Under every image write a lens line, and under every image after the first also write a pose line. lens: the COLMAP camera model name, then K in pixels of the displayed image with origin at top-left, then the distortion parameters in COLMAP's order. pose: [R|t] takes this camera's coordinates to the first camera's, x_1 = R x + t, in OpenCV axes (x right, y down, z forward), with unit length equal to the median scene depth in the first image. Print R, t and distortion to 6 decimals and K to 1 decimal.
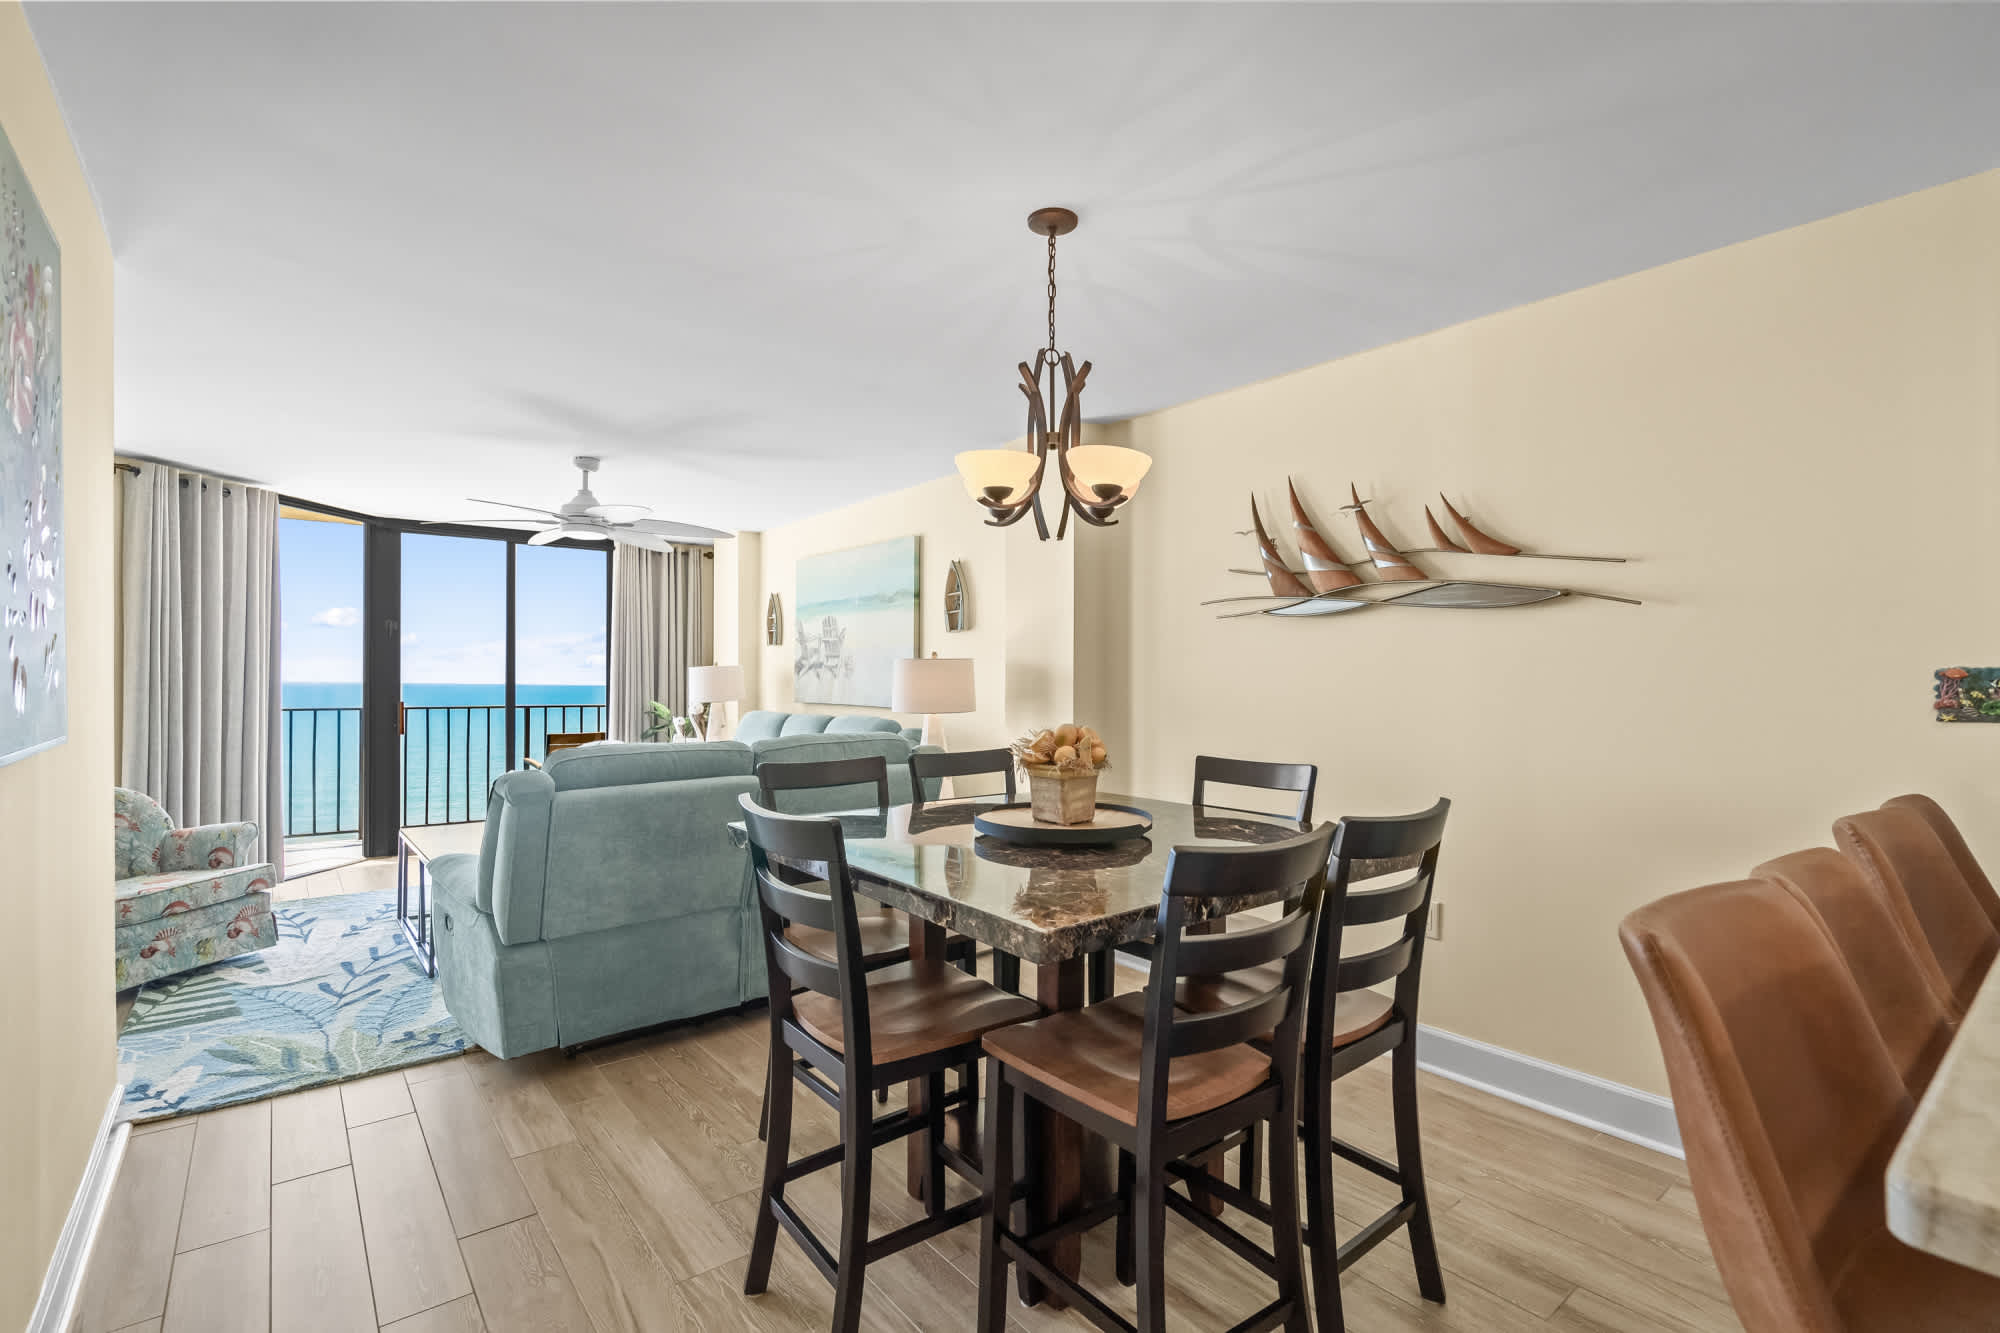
lens RADIAL K [[920.0, 0, 1002.7], [0, 920.0, 673.9], [0, 0, 1]] dist [0.001443, 0.000718]
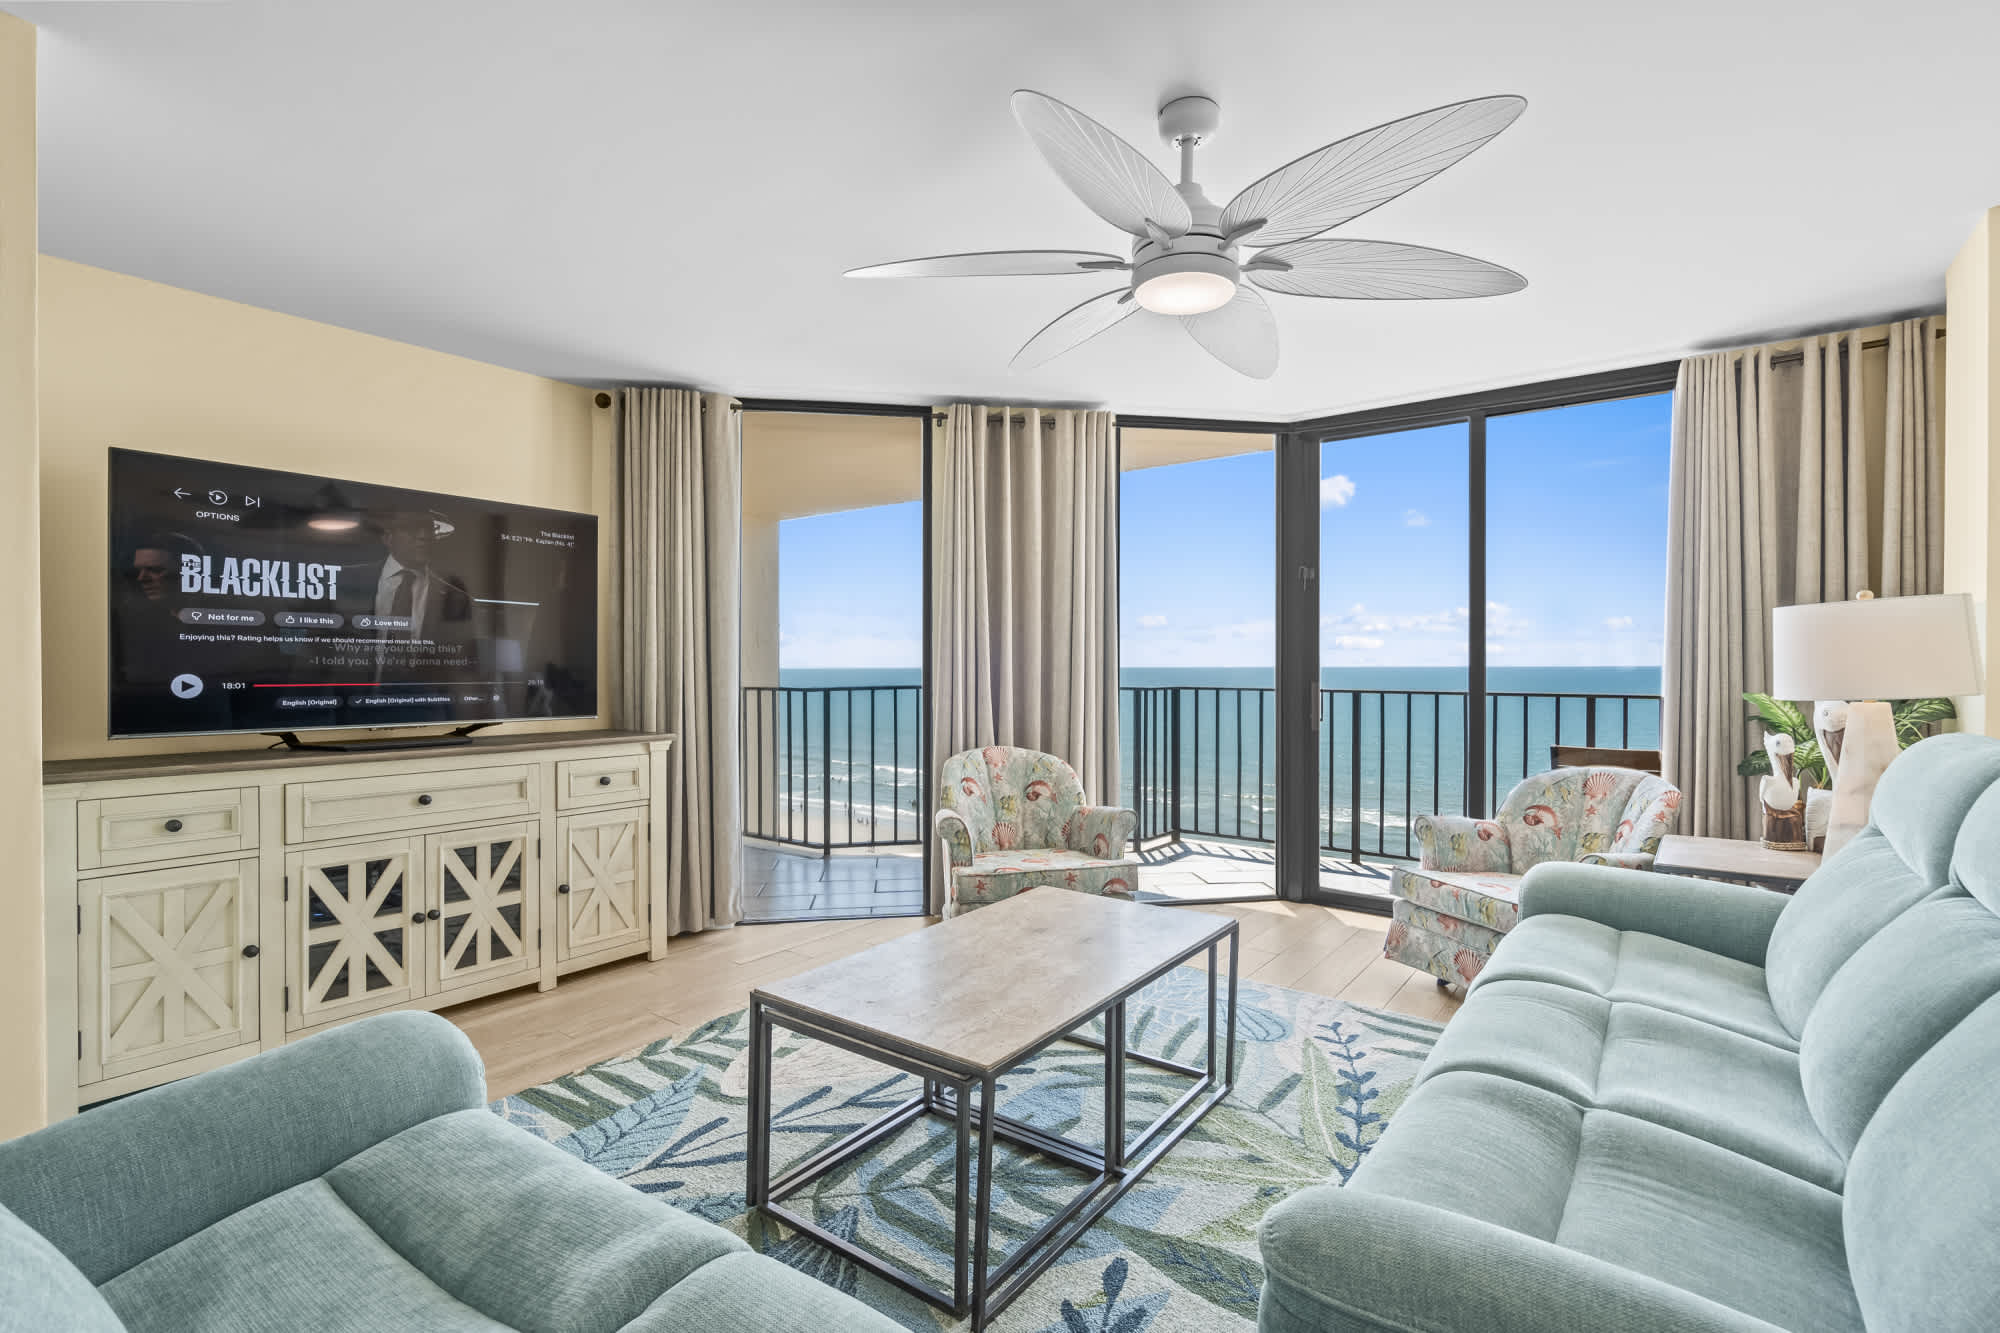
lens RADIAL K [[894.7, 0, 1006.3], [0, 894.7, 665.4], [0, 0, 1]] dist [-0.002723, 0.000069]
pose [[0.256952, -0.000030, -0.966424, -0.086559], [0.005667, 0.999983, 0.001475, 0.022760], [0.966408, -0.005856, 0.256947, 0.910608]]
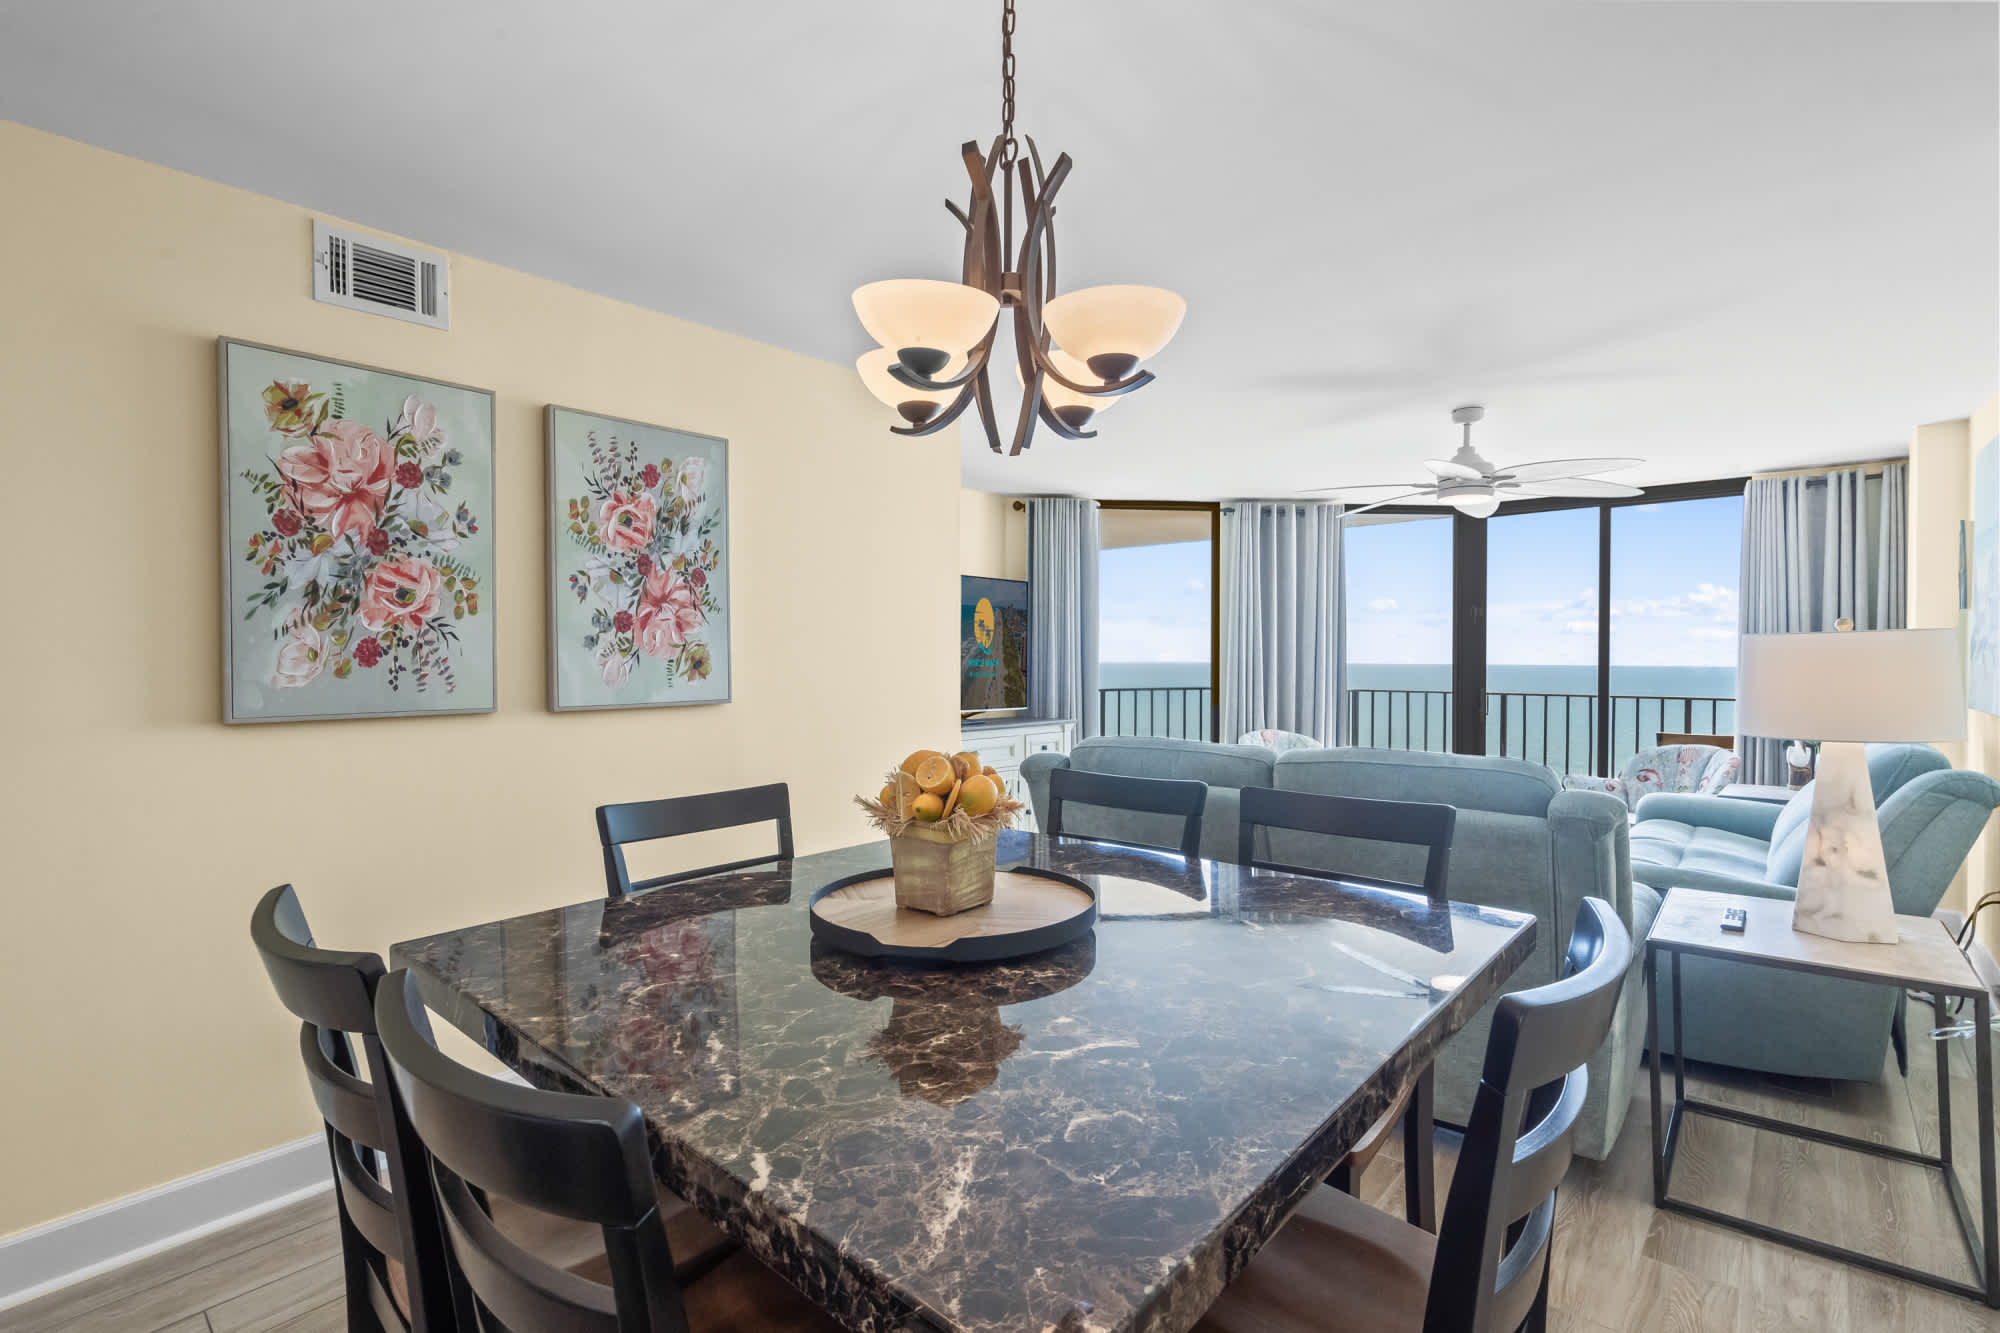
lens RADIAL K [[906.3, 0, 1011.8], [0, 906.3, 666.7], [0, 0, 1]] dist [0.000176, 0.000660]
pose [[0.183198, 0.005587, -0.983060, 0.337853], [0.004489, 0.999969, 0.006519, -0.001542], [0.983066, -0.005607, 0.183167, 0.478488]]
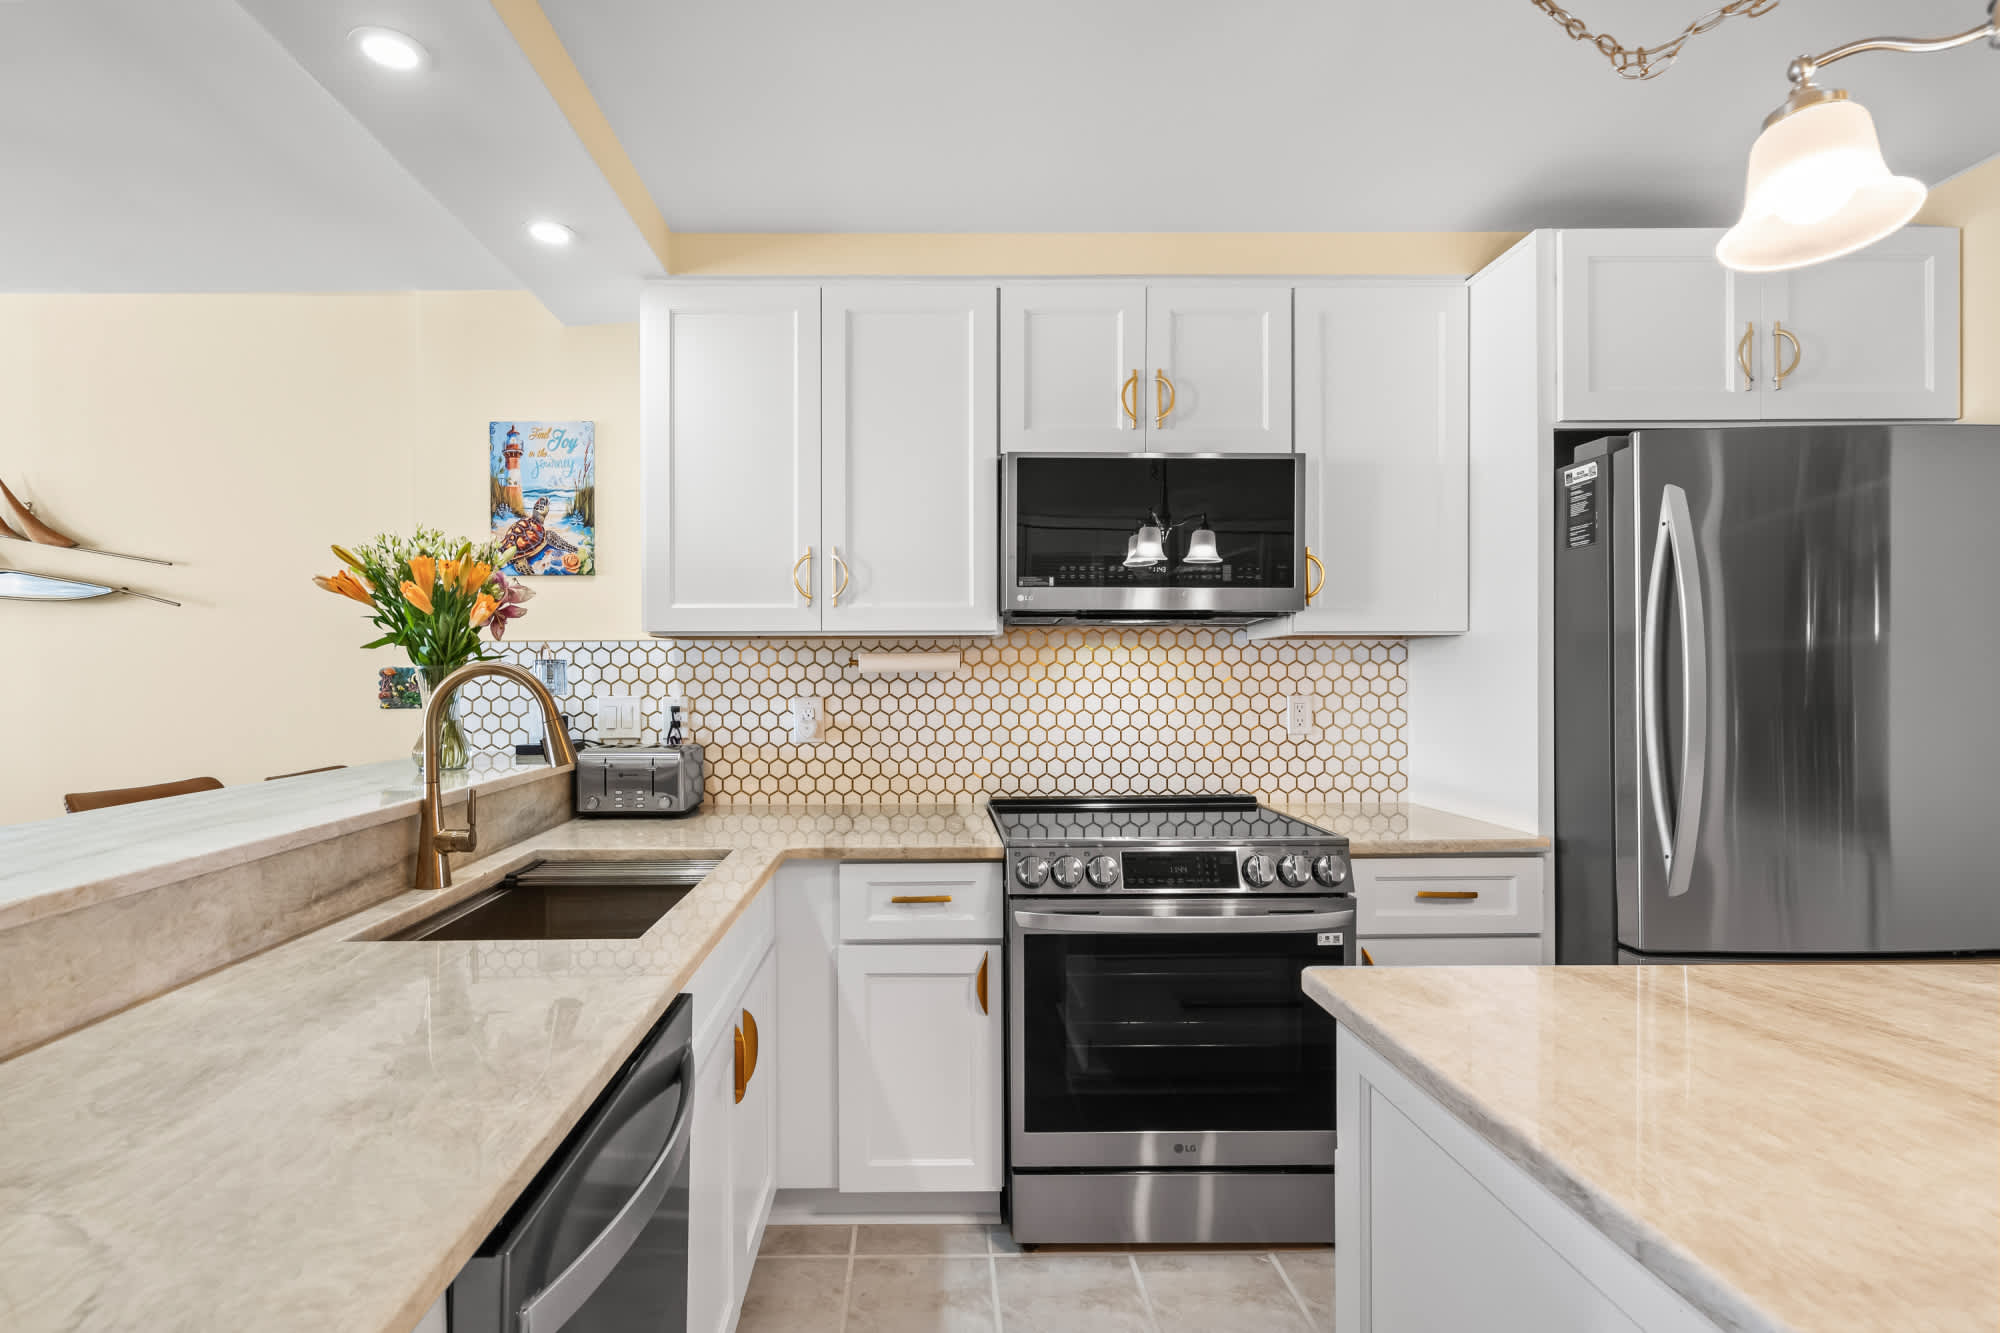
lens RADIAL K [[956.1, 0, 999.5], [0, 956.1, 687.0], [0, 0, 1]] dist [-0.000415, 0.000957]
pose [[0.622814, -0.005067, 0.782354, 0.232620], [-0.005010, 0.999933, 0.010464, 0.001217], [-0.782354, -0.010437, 0.622746, -0.242881]]
